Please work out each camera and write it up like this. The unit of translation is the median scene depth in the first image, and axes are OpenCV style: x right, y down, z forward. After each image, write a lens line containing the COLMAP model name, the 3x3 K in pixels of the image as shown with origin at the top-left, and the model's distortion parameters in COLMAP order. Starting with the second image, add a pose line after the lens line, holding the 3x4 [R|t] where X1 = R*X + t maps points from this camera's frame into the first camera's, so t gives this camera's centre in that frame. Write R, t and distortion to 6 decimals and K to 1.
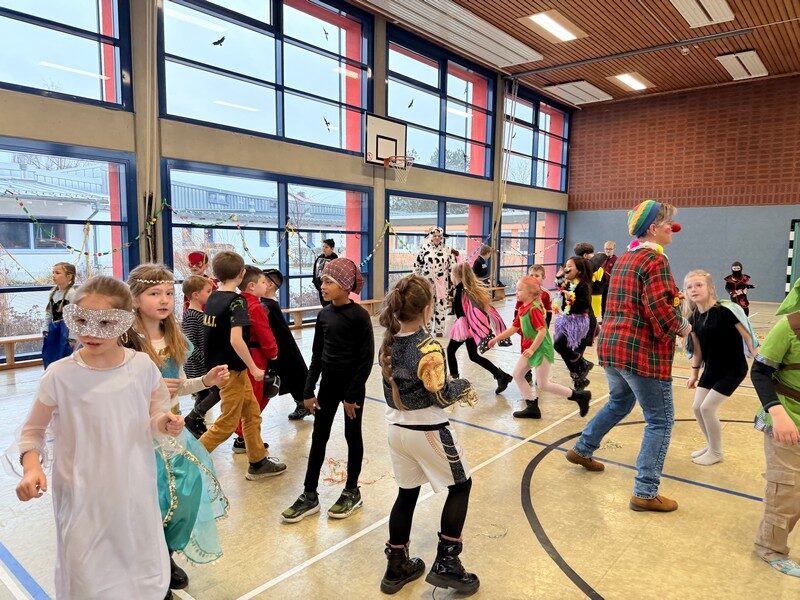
lens RADIAL K [[565.0, 0, 398.8], [0, 565.0, 304.1], [0, 0, 1]] dist [0.013752, -0.018591]
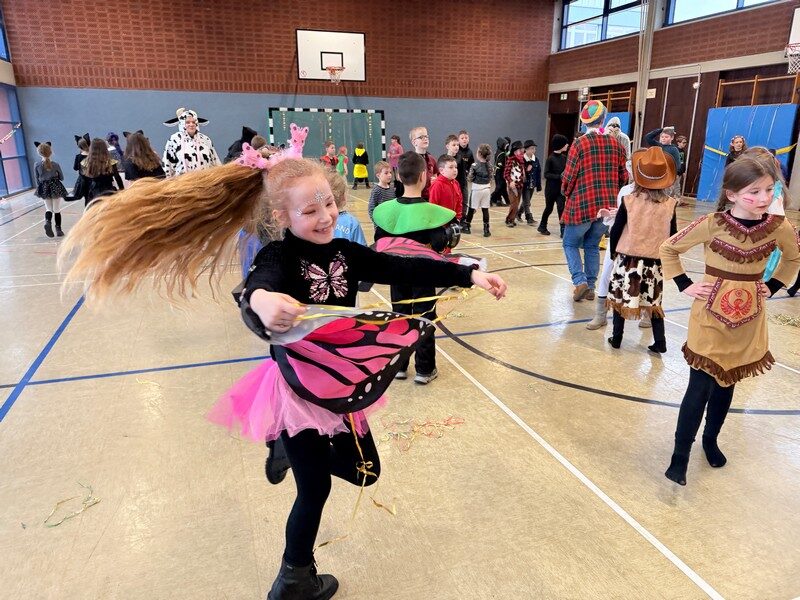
lens RADIAL K [[565.0, 0, 402.0], [0, 565.0, 301.4], [0, 0, 1]] dist [0.013752, -0.018591]
pose [[0.522898, -0.248637, 0.815327, -0.162802], [0.089678, 0.967251, 0.237454, -0.017419], [-0.847665, -0.051047, 0.528070, 0.141015]]
